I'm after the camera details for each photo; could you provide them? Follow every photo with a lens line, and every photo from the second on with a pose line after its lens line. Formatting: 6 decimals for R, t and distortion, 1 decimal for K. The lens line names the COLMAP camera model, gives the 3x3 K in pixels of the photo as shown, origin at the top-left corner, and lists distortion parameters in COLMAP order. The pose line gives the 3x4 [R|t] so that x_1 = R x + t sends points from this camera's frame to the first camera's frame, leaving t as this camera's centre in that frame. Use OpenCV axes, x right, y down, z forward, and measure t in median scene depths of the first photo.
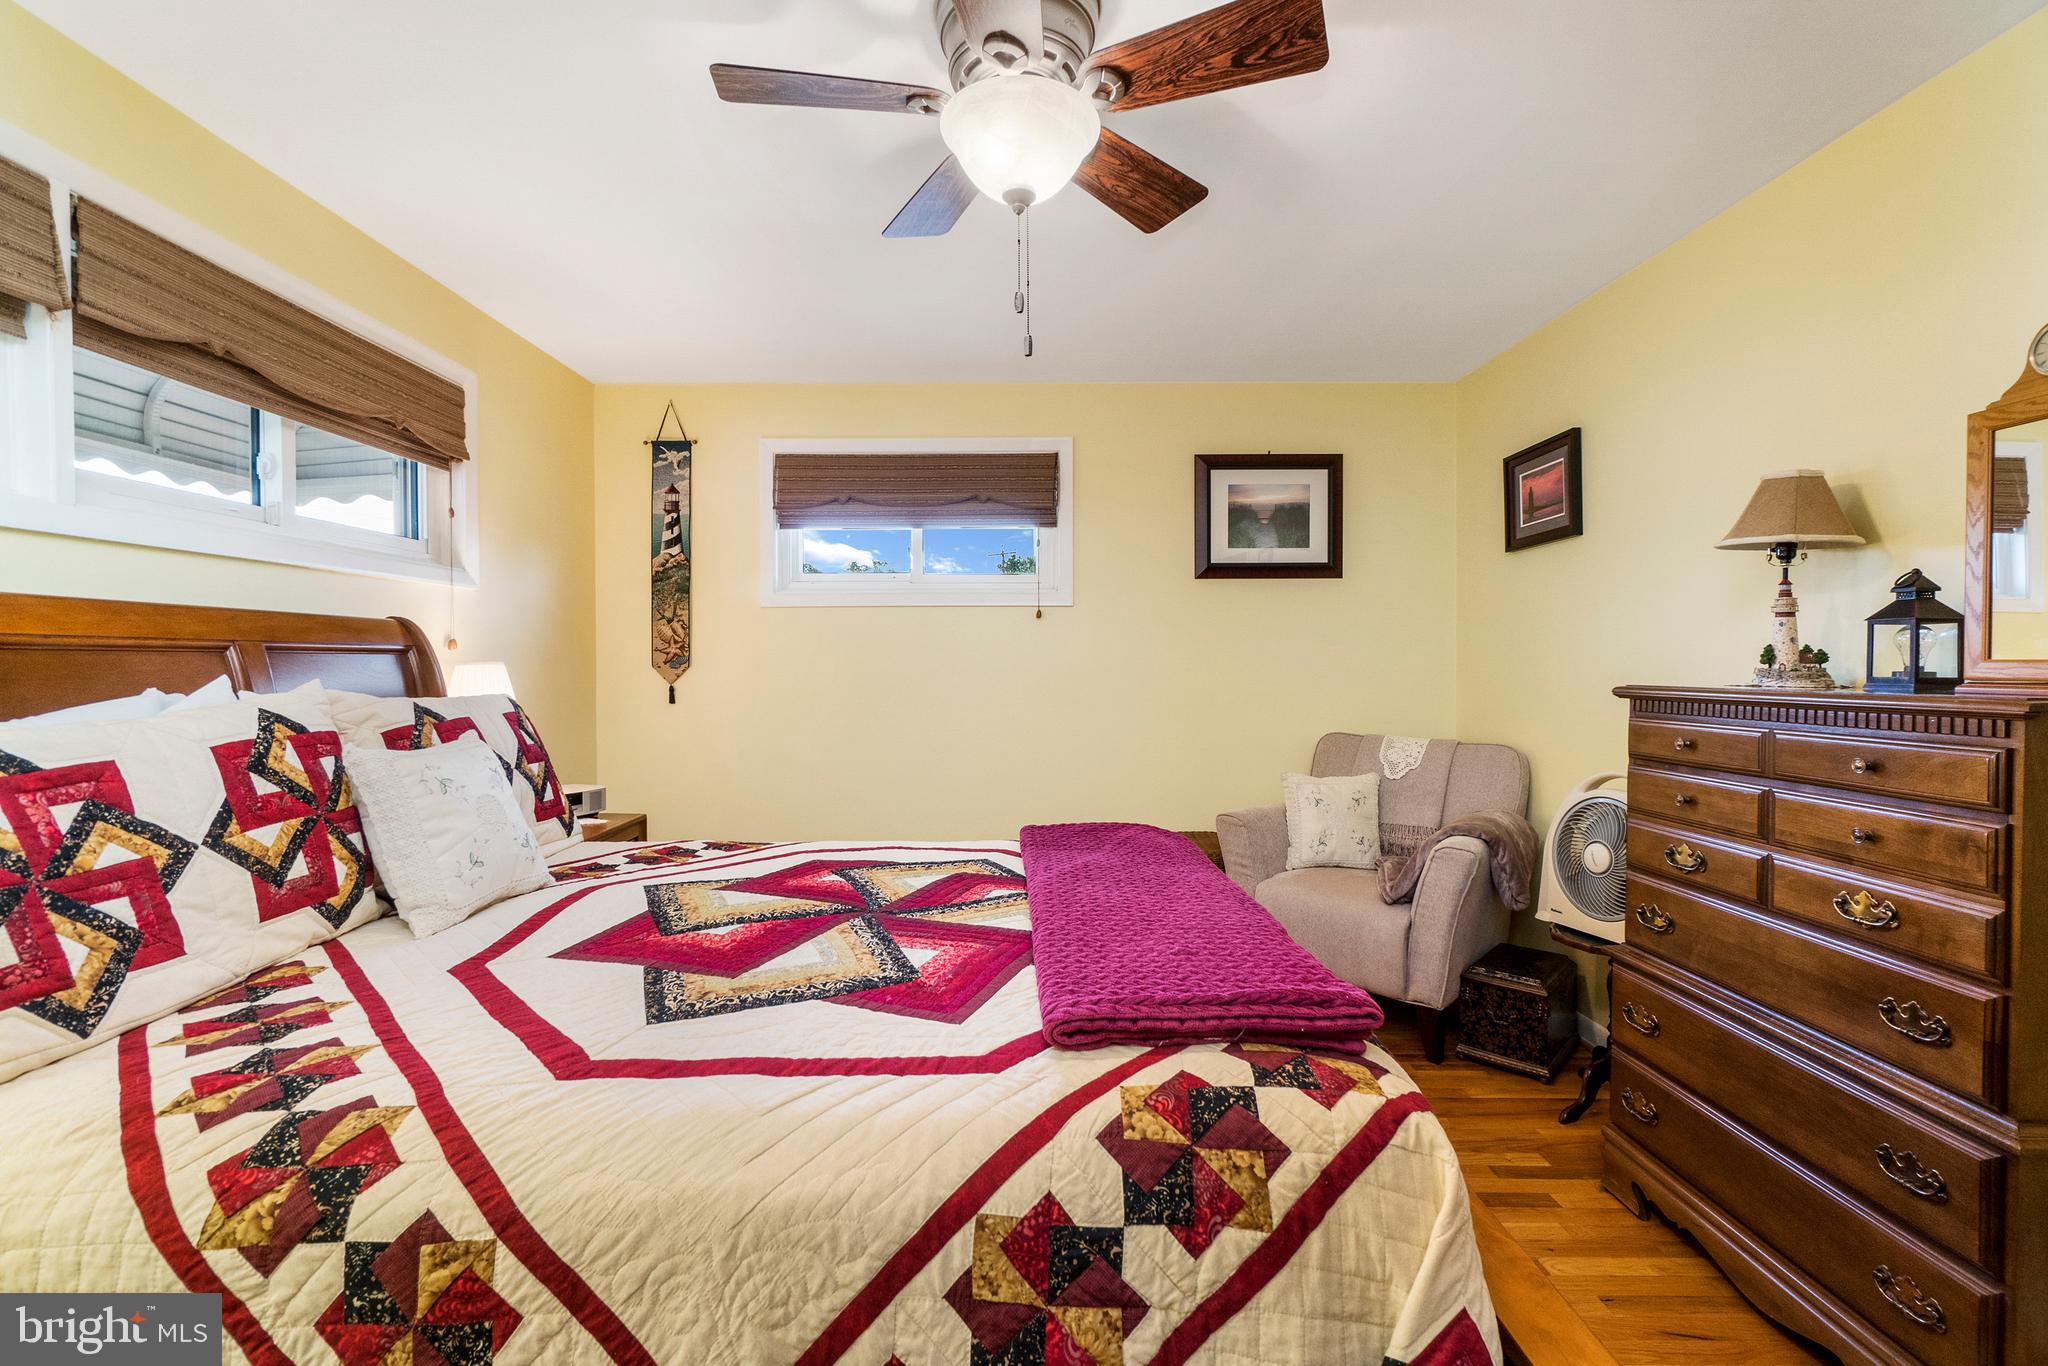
lens RADIAL K [[891.4, 0, 1021.1], [0, 891.4, 680.1], [0, 0, 1]] dist [-0.004050, -0.000653]
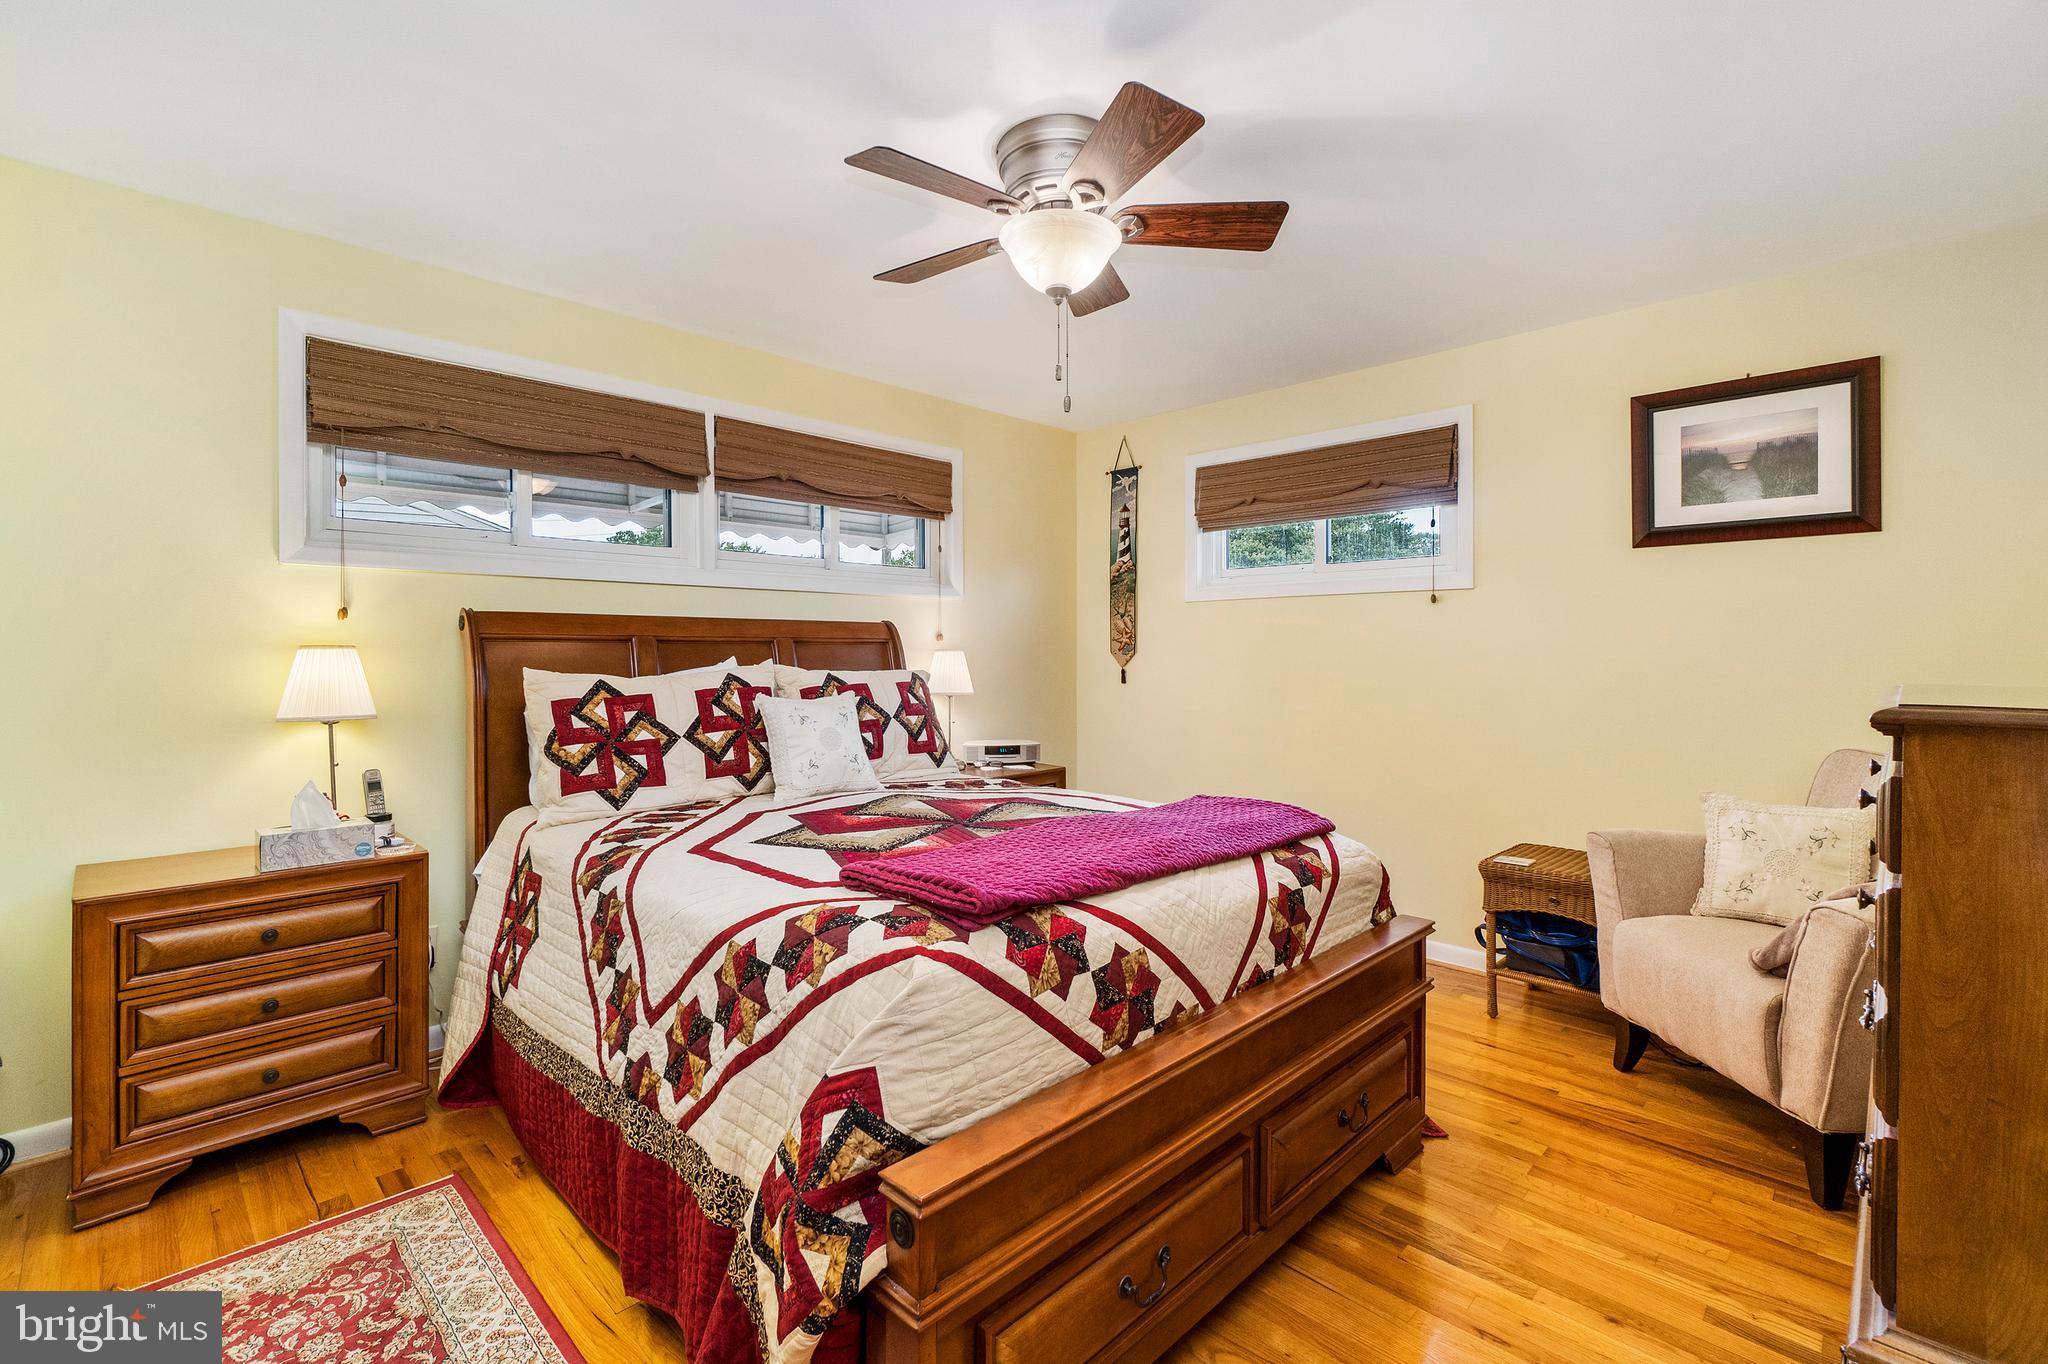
lens RADIAL K [[908.0, 0, 1014.2], [0, 908.0, 661.1], [0, 0, 1]] dist [-0.000190, 0.000080]
pose [[0.711312, 0.009871, -0.702807, 0.657645], [-0.015001, 0.999887, -0.001139, -0.001065], [0.702717, 0.011353, 0.711379, 0.013662]]
